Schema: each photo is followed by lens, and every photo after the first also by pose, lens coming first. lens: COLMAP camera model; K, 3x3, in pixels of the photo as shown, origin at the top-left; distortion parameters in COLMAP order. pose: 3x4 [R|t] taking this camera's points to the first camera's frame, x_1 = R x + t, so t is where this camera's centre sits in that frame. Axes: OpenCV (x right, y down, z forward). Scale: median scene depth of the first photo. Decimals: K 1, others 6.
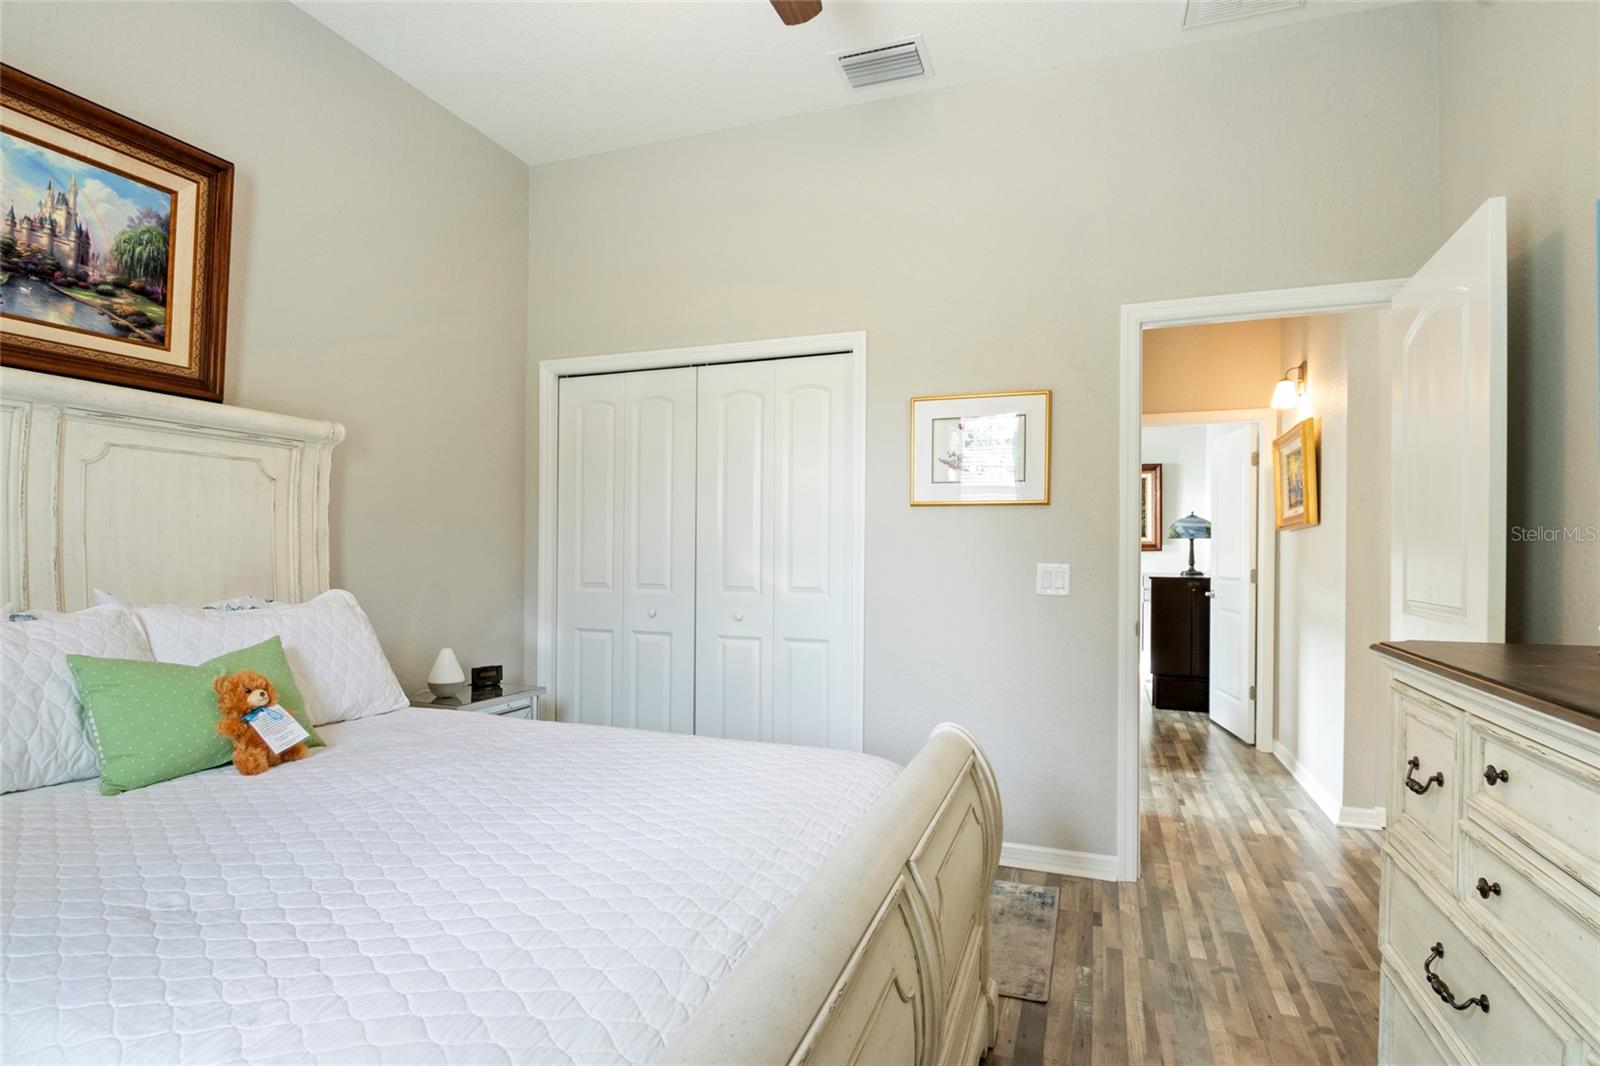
lens RADIAL K [[784.9, 0, 800.6], [0, 784.9, 538.3], [0, 0, 1]] dist [-0.004915, -0.000920]
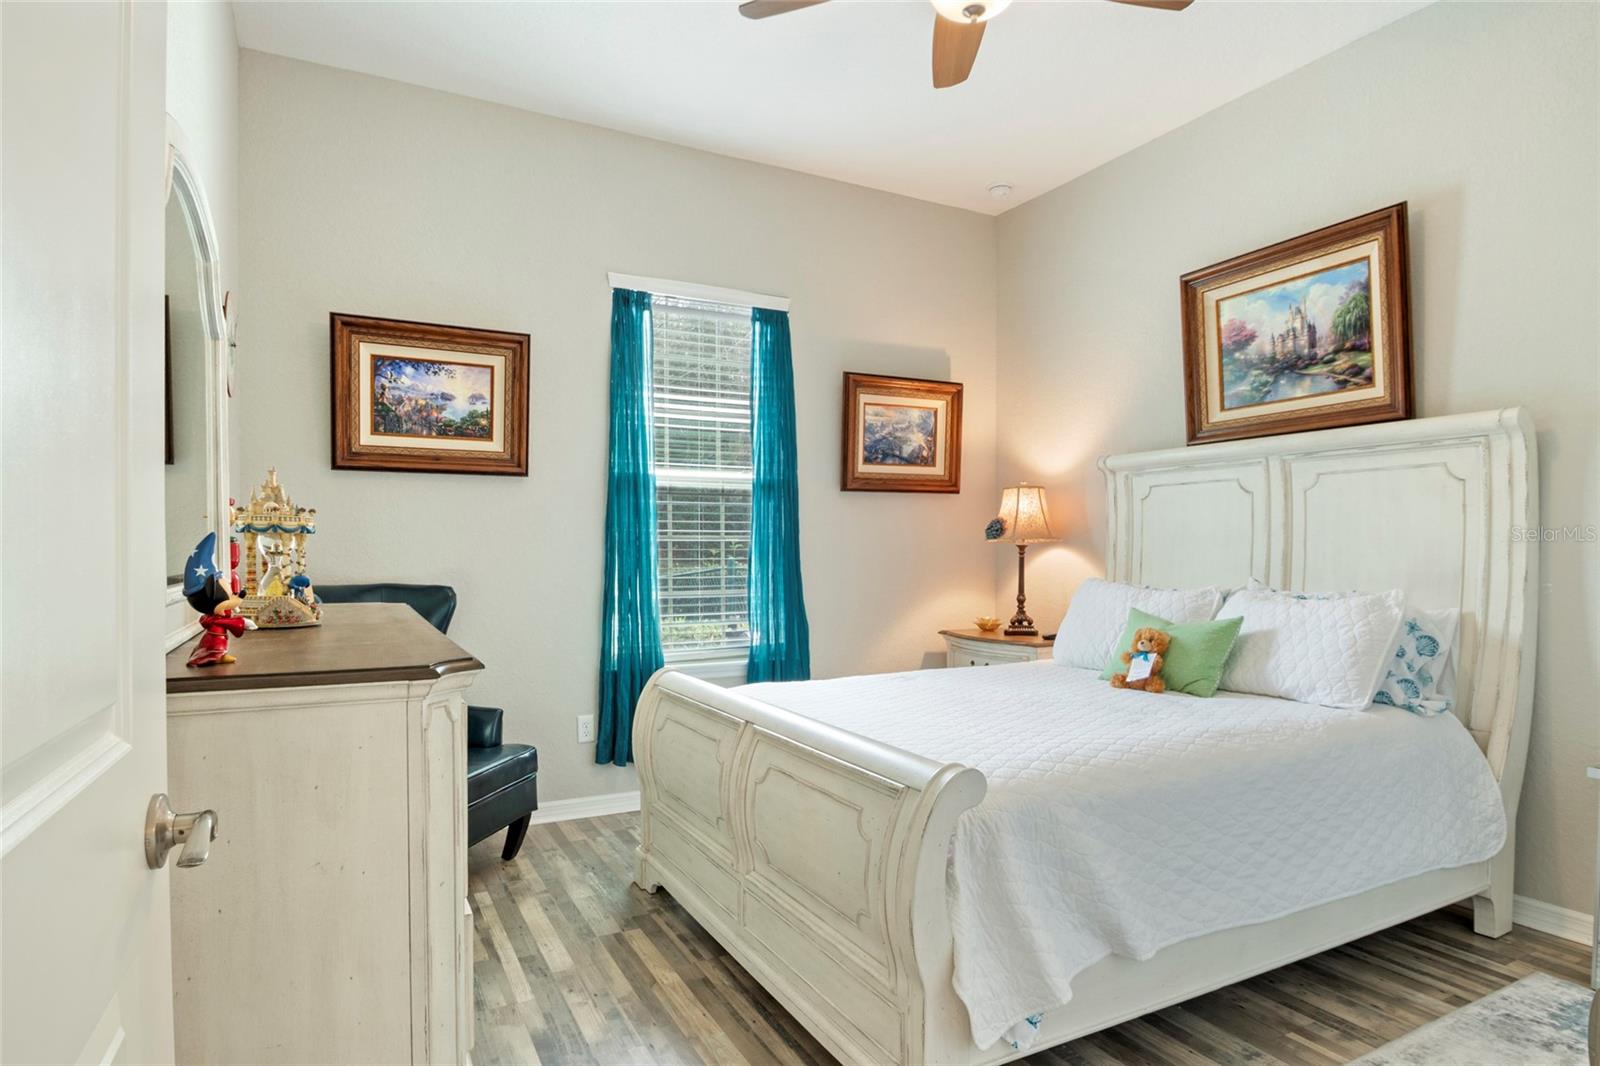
lens RADIAL K [[862.1, 0, 797.0], [0, 862.1, 546.2], [0, 0, 1]] dist [-0.000758, -0.000127]
pose [[-0.652256, -0.010130, -0.757931, 0.821109], [0.005143, 0.999829, -0.017789, 0.026958], [0.757981, -0.015502, -0.652092, 1.244849]]
